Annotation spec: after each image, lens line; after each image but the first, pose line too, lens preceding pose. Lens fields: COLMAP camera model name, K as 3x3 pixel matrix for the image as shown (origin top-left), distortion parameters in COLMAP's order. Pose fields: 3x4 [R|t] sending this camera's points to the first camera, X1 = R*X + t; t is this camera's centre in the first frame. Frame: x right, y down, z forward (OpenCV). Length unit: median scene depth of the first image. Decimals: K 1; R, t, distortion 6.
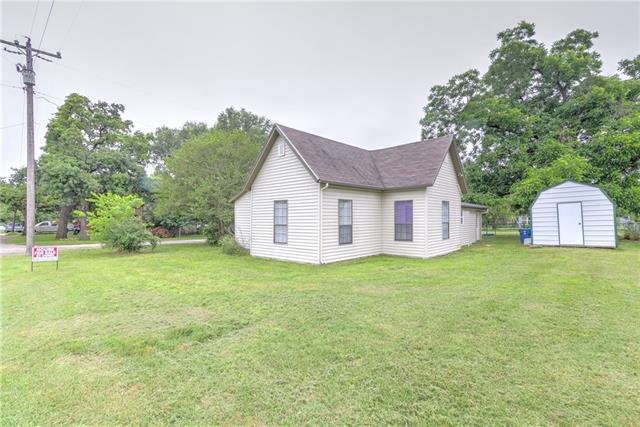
lens RADIAL K [[294.9, 0, 315.8], [0, 294.9, 212.8], [0, 0, 1]] dist [-0.004825, -0.000375]
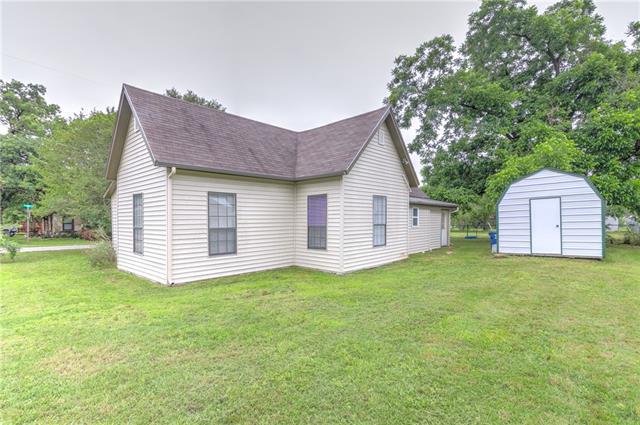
lens RADIAL K [[294.9, 0, 328.8], [0, 294.9, 224.7], [0, 0, 1]] dist [-0.004825, -0.000375]
pose [[1.000000, 0.000046, 0.000566, 0.293309], [-0.000068, 0.999233, 0.039148, 0.004227], [-0.000564, -0.039148, 0.999233, 0.234119]]
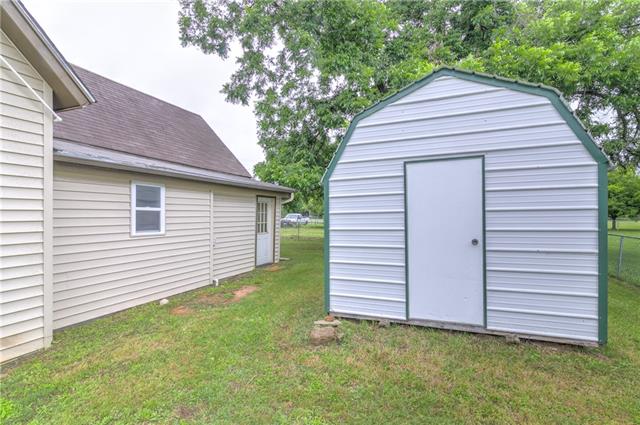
lens RADIAL K [[294.9, 0, 319.8], [0, 294.9, 214.2], [0, 0, 1]] dist [-0.004825, -0.000375]
pose [[0.945648, 0.017747, 0.324707, 0.639356], [-0.026183, 0.999423, 0.021627, 0.010281], [-0.324135, -0.028954, 0.945567, 0.744701]]
